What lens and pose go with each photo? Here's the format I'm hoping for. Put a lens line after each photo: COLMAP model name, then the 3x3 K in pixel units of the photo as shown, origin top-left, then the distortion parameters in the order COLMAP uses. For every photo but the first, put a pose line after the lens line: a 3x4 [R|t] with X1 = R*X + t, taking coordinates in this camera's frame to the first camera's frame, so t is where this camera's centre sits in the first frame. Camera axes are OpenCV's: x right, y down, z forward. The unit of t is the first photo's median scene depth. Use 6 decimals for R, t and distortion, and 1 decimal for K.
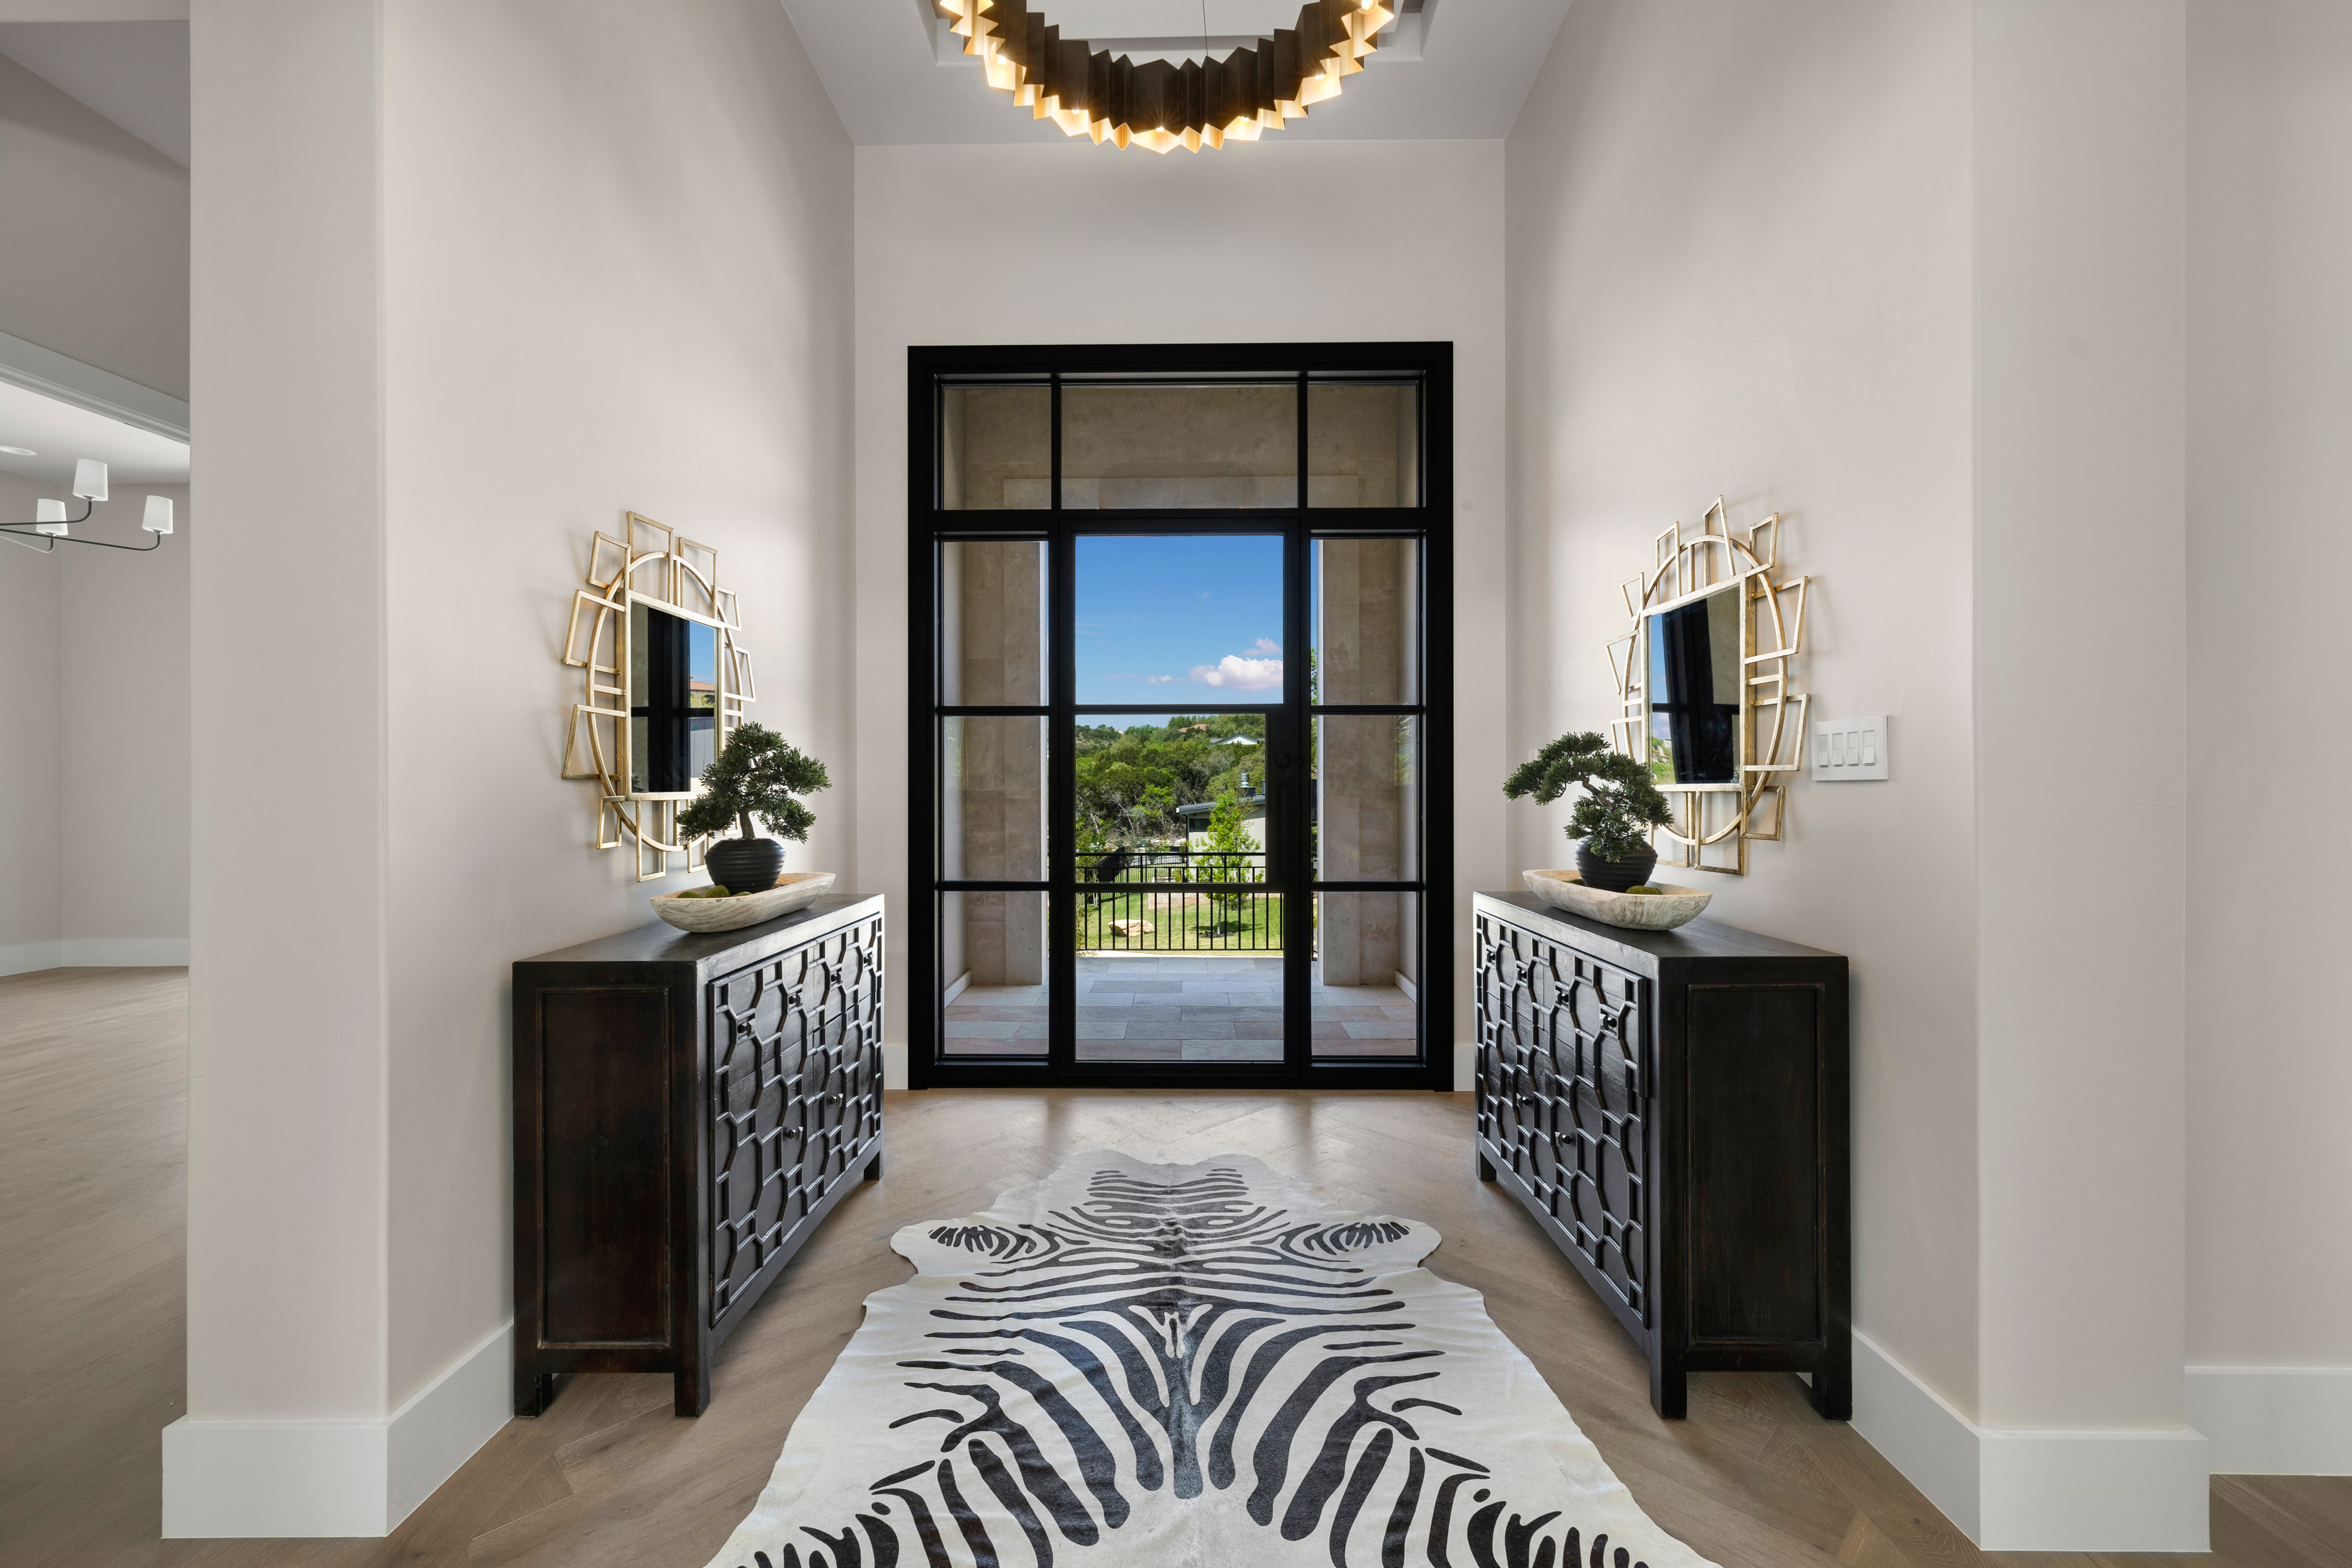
lens RADIAL K [[993.3, 0, 1172.9], [0, 993.3, 781.9], [0, 0, 1]] dist [-0.000826, 0.000979]
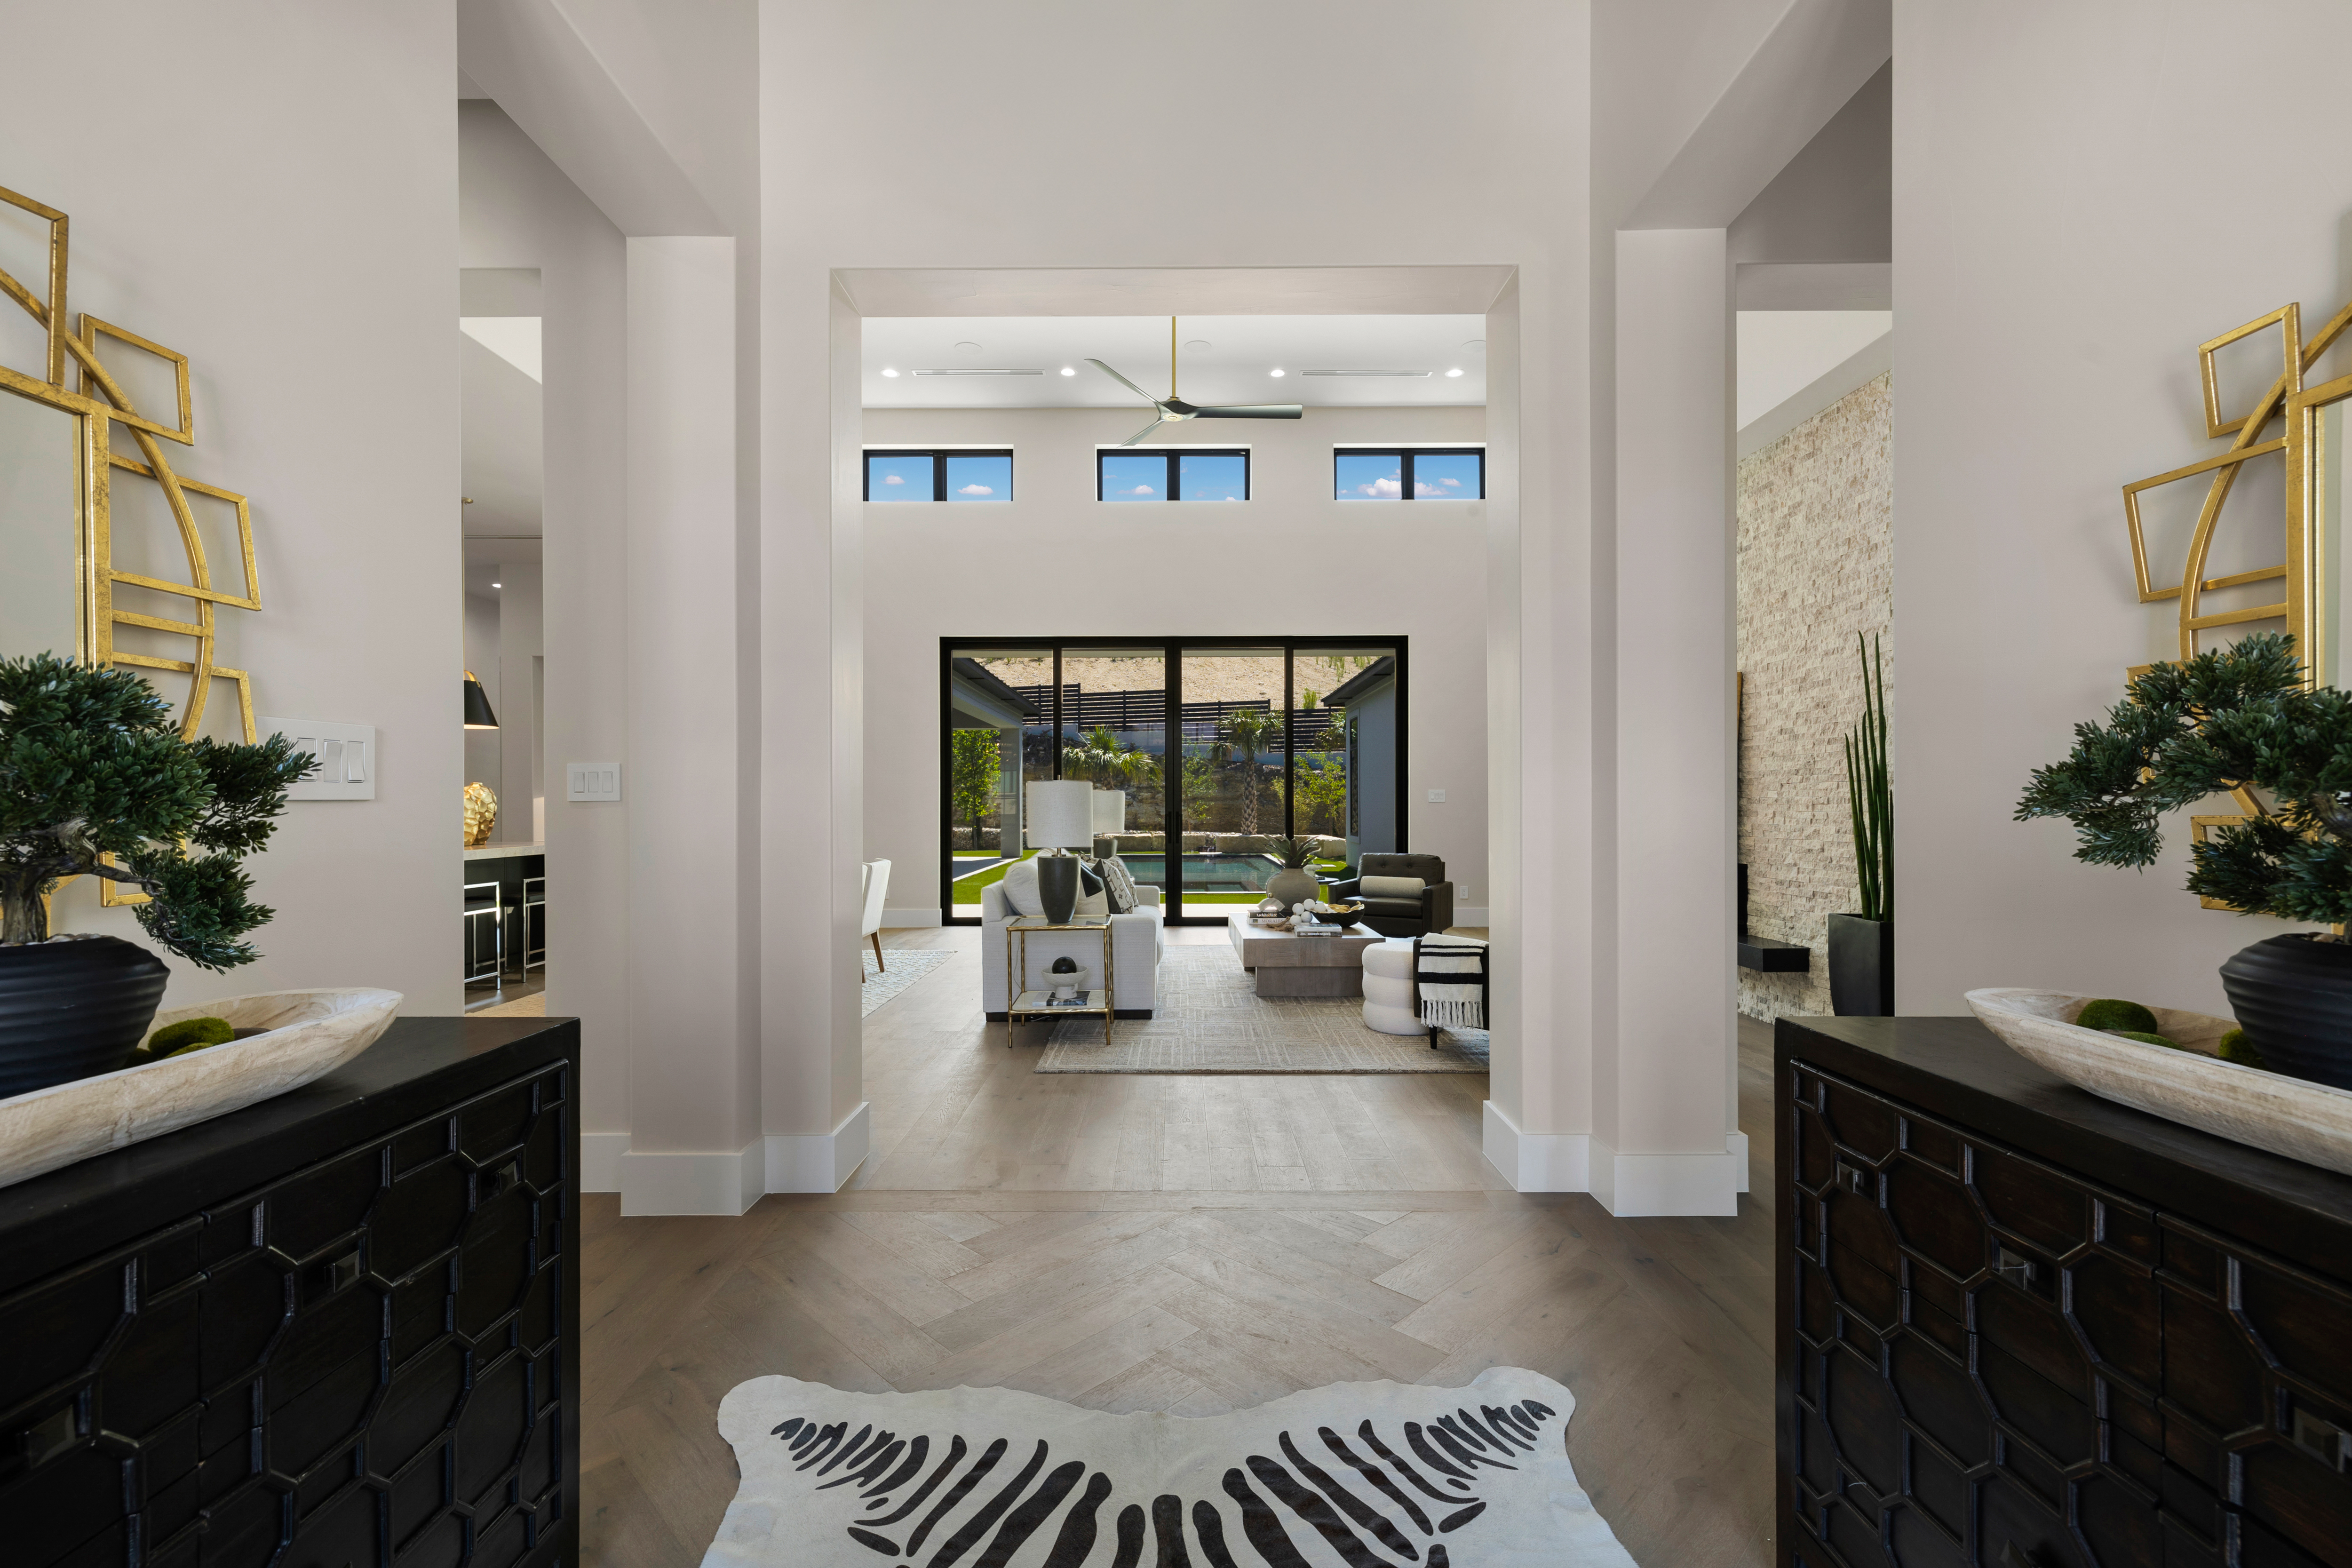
lens RADIAL K [[993.3, 0, 1160.4], [0, 993.3, 802.4], [0, 0, 1]] dist [-0.000826, 0.000979]
pose [[-0.999944, 0.003952, 0.009868, 0.007000], [0.003943, 0.999992, -0.000866, 0.004192], [-0.009871, -0.000827, -0.999951, 1.441343]]
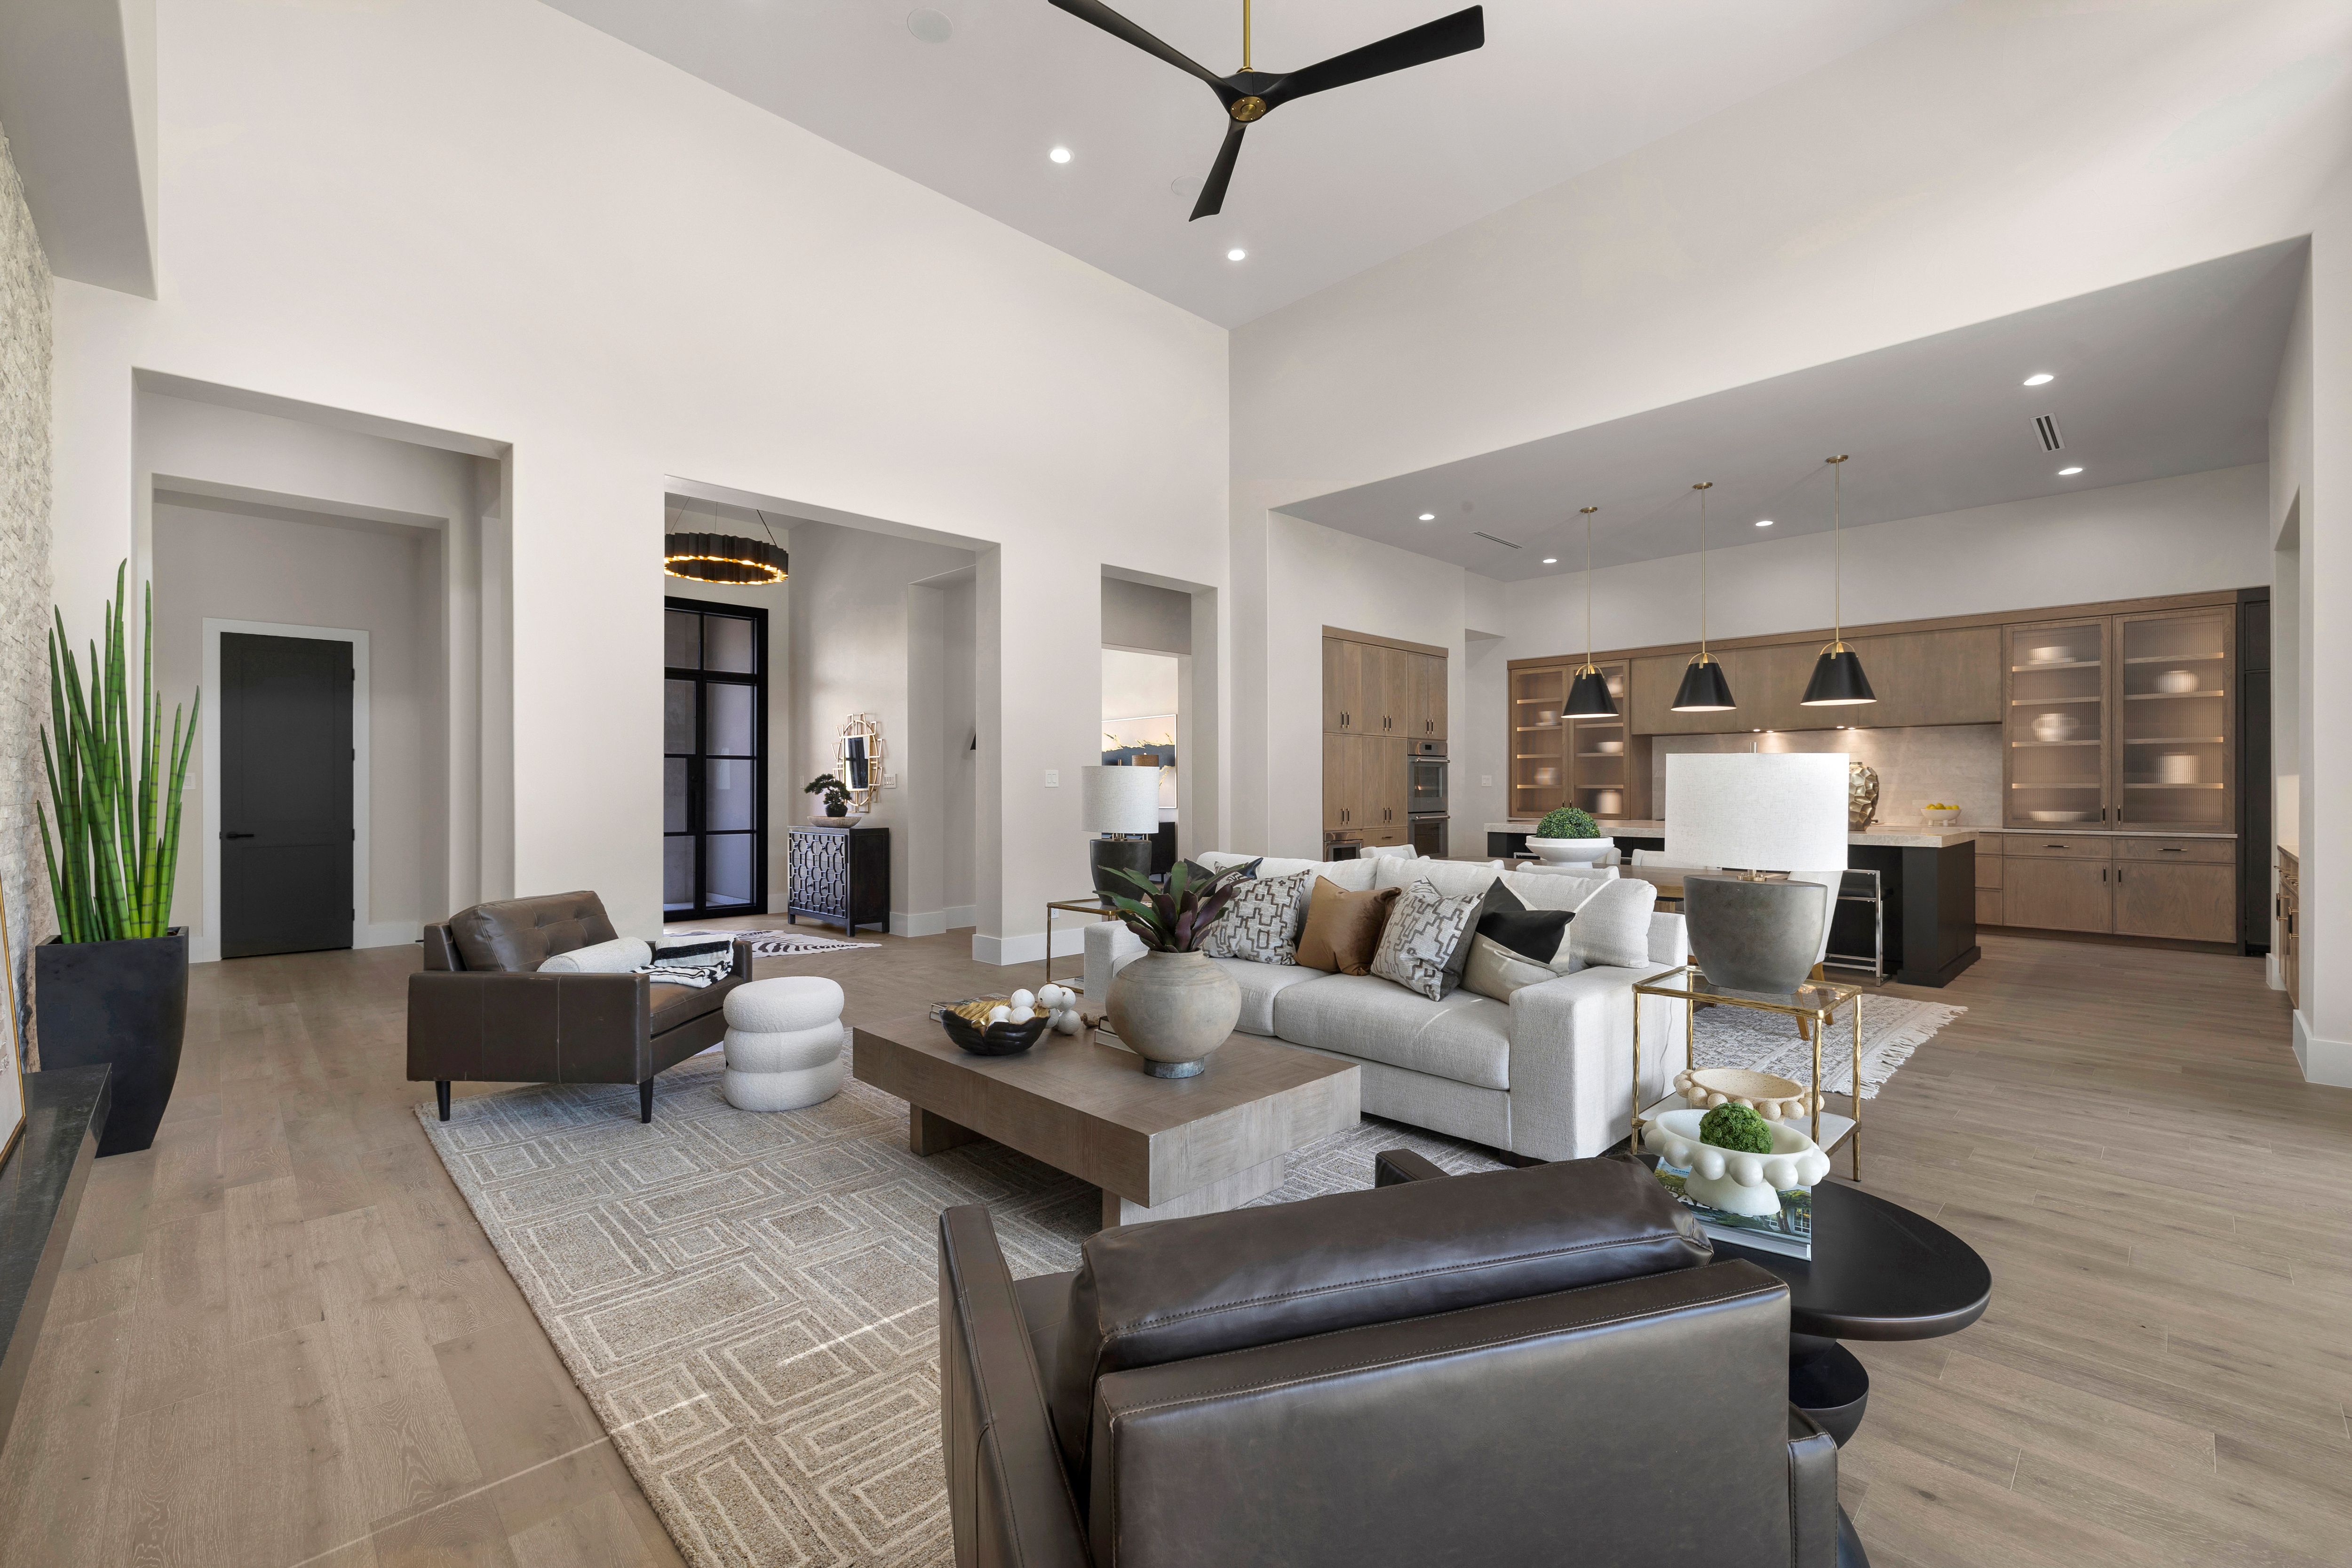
lens RADIAL K [[993.3, 0, 1160.4], [0, 993.3, 784.5], [0, 0, 1]] dist [-0.000826, 0.000979]
pose [[0.717653, 0.002774, 0.696395, -1.212395], [-0.000516, 0.999994, -0.003451, 0.000003], [-0.696400, 0.002117, 0.717650, -2.385149]]
